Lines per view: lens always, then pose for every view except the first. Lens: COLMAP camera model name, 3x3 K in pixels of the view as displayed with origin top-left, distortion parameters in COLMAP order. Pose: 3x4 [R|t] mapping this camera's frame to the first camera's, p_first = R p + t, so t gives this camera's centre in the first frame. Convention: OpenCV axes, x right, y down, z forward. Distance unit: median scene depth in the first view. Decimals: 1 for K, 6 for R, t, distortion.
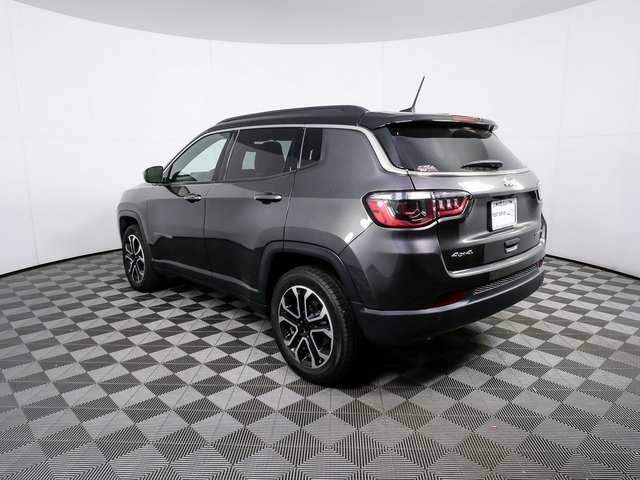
lens RADIAL K [[472.3, 0, 320.0], [0, 472.3, 240.0], [0, 0, 1]] dist [-0.007155, 0.001215]
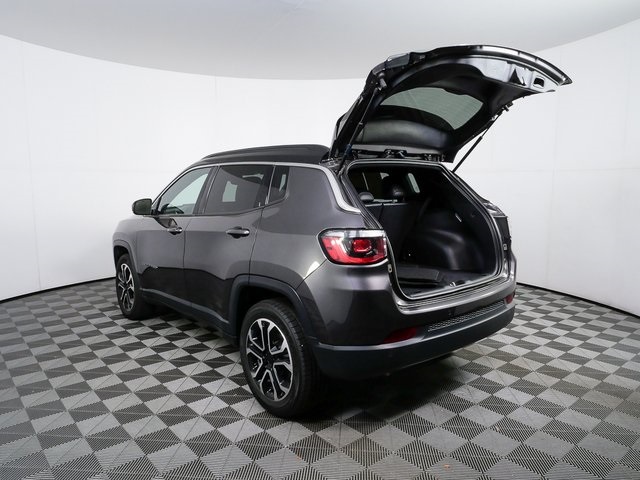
lens RADIAL K [[472.3, 0, 320.0], [0, 472.3, 240.0], [0, 0, 1]] dist [-0.007155, 0.001215]
pose [[0.999106, 0.010803, -0.040879, 0.113681], [-0.013095, 0.998333, -0.056220, -0.016819], [0.040204, 0.056705, 0.997581, -0.024593]]
